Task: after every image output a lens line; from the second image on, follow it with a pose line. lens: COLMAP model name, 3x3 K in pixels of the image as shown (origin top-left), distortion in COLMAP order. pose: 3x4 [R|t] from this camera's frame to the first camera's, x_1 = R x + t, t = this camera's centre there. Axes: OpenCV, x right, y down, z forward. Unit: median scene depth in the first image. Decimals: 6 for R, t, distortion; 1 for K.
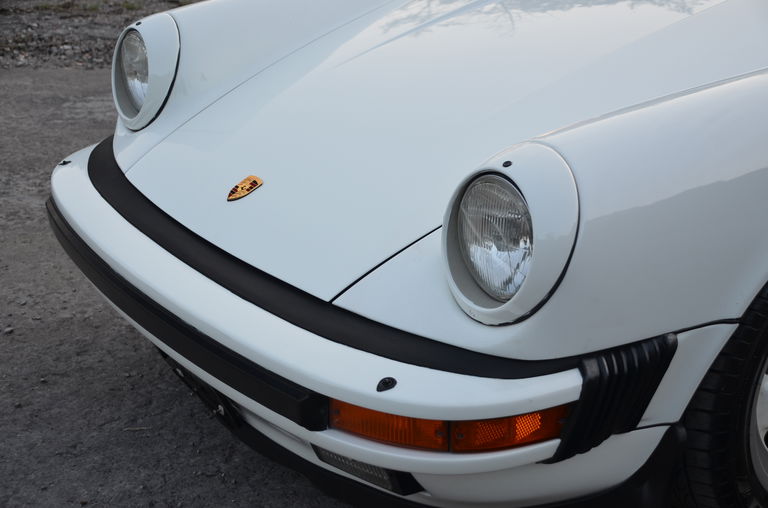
lens RADIAL K [[1210.9, 0, 383.1], [0, 1210.9, 253.2], [0, 0, 1]] dist [0.152296, 0.000000]
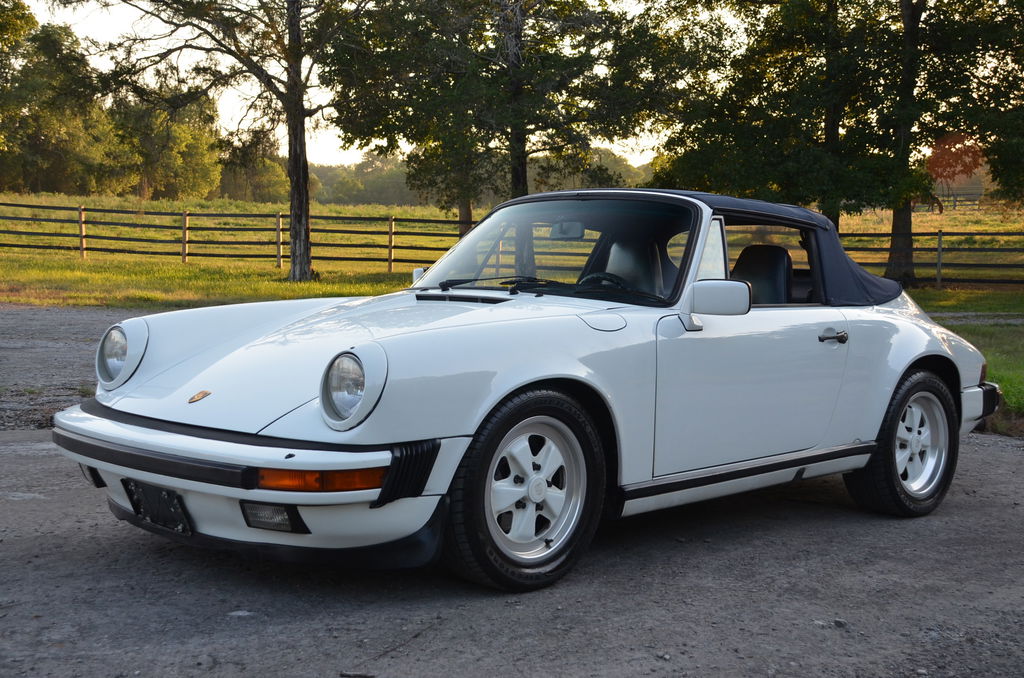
lens RADIAL K [[1355.3, 0, 510.4], [0, 1355.3, 343.0], [0, 0, 1]] dist [0.170573, 0.000000]
pose [[0.982246, 0.017834, 0.186749, -0.056749], [0.037425, 0.956833, -0.288219, 0.537113], [-0.183828, 0.290091, 0.939178, -1.077124]]
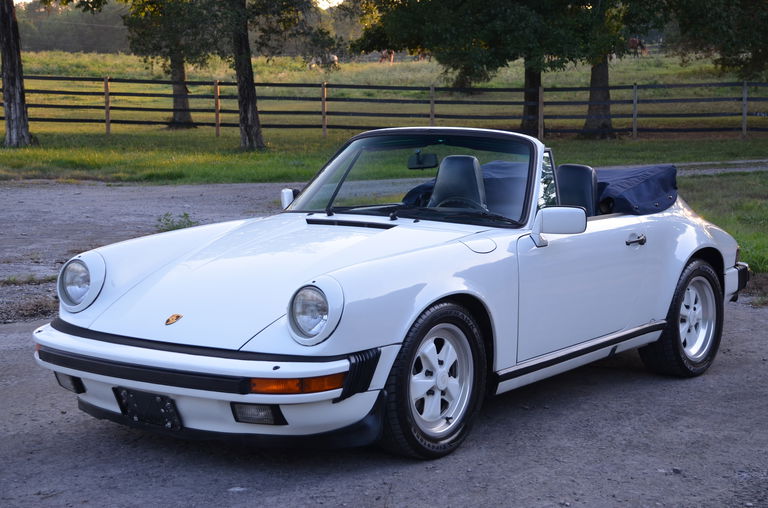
lens RADIAL K [[1347.8, 0, 386.0], [0, 1347.8, 257.3], [0, 0, 1]] dist [0.380487, 0.000000]
pose [[0.948464, -0.028530, 0.315599, -0.625101], [0.105200, 0.967804, -0.228668, 0.521069], [-0.298914, 0.250084, 0.920928, -1.625993]]
